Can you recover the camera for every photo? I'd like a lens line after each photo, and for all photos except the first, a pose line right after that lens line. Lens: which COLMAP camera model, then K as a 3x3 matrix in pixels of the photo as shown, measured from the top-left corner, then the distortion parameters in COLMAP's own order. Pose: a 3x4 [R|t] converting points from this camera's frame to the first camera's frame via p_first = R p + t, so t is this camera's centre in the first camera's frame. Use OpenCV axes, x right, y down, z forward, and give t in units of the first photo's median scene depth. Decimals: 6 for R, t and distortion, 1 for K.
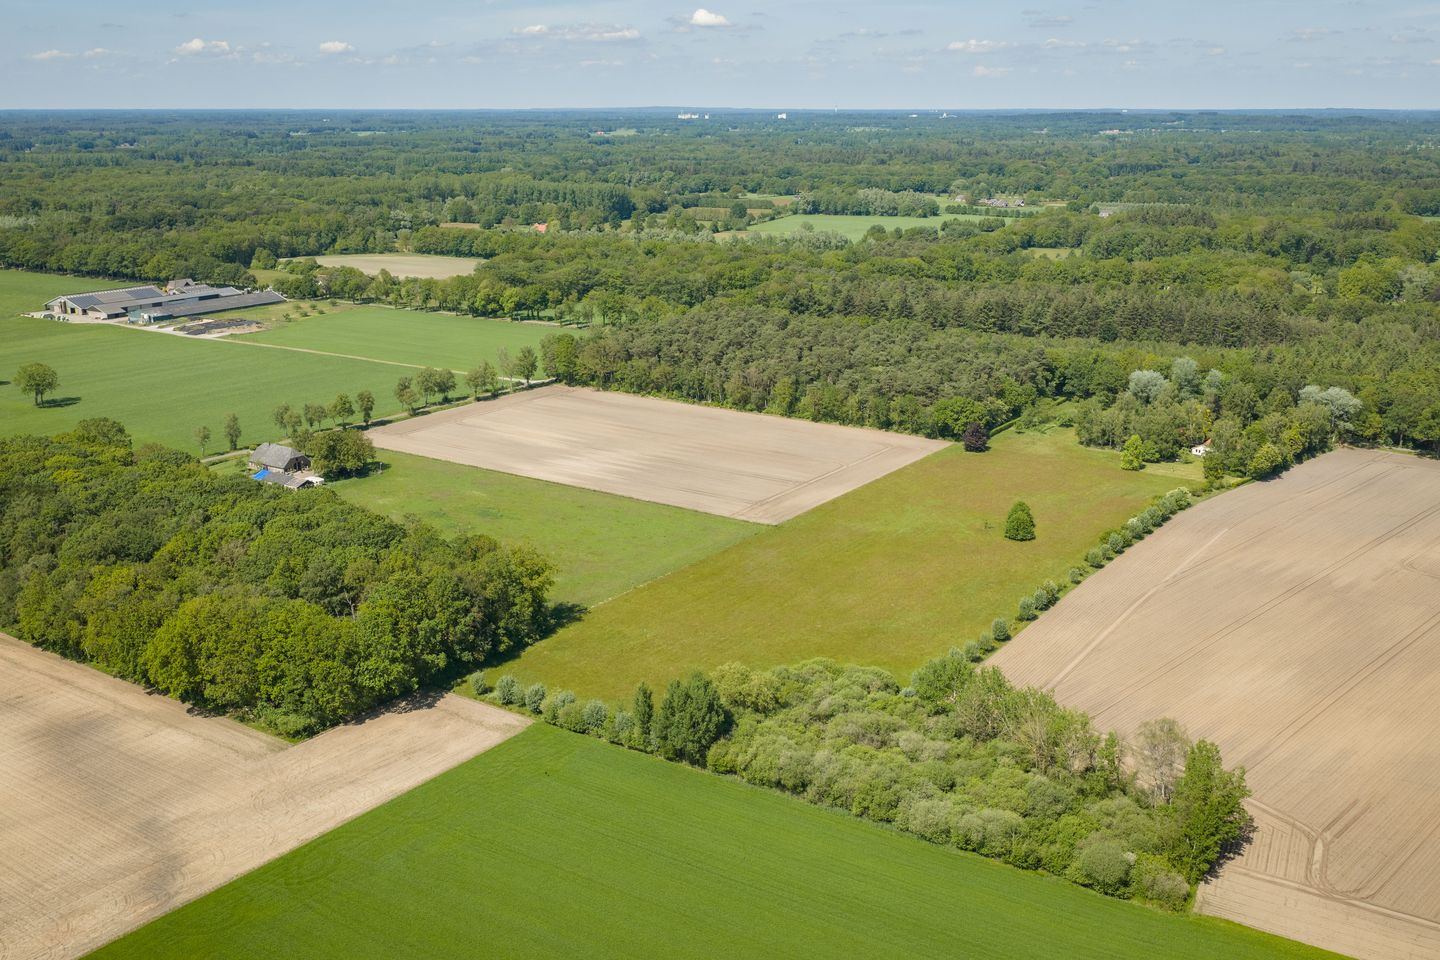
lens RADIAL K [[1410.1, 0, 720.0], [0, 1410.1, 480.0], [0, 0, 1]] dist [0.014439, -0.000570]
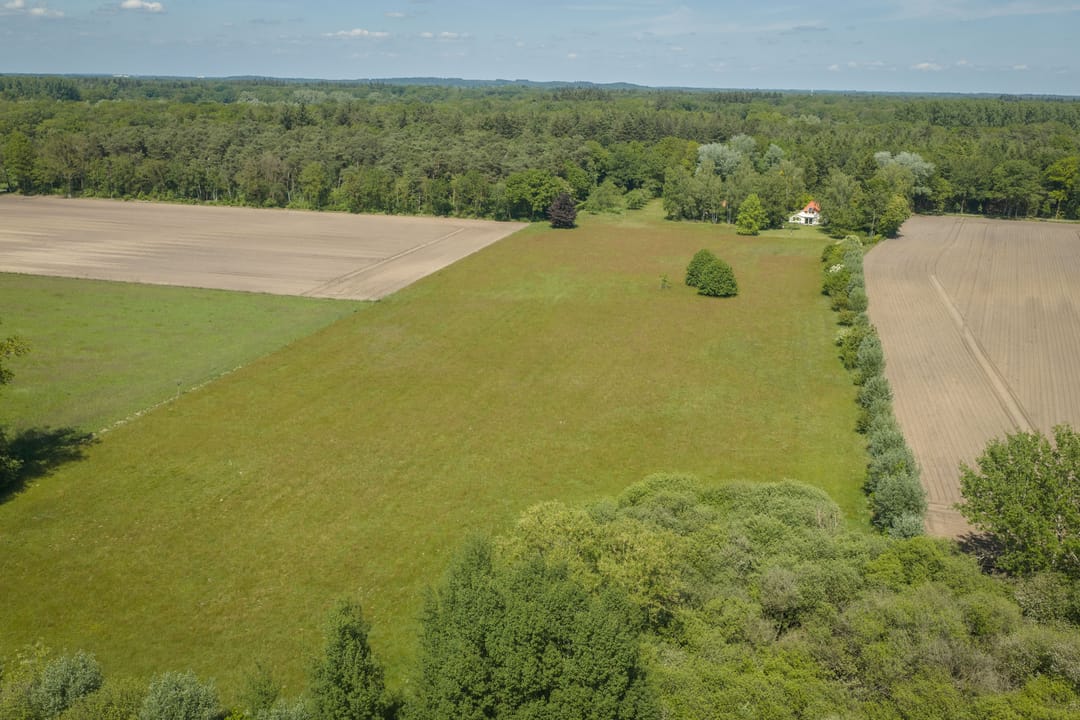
lens RADIAL K [[1057.6, 0, 540.0], [0, 1057.6, 360.0], [0, 0, 1]] dist [0.014439, -0.000570]
pose [[0.941416, -0.070281, 0.329843, -0.044569], [0.069599, 0.997478, 0.013892, 0.046983], [-0.329988, 0.009878, 0.943934, 0.398056]]
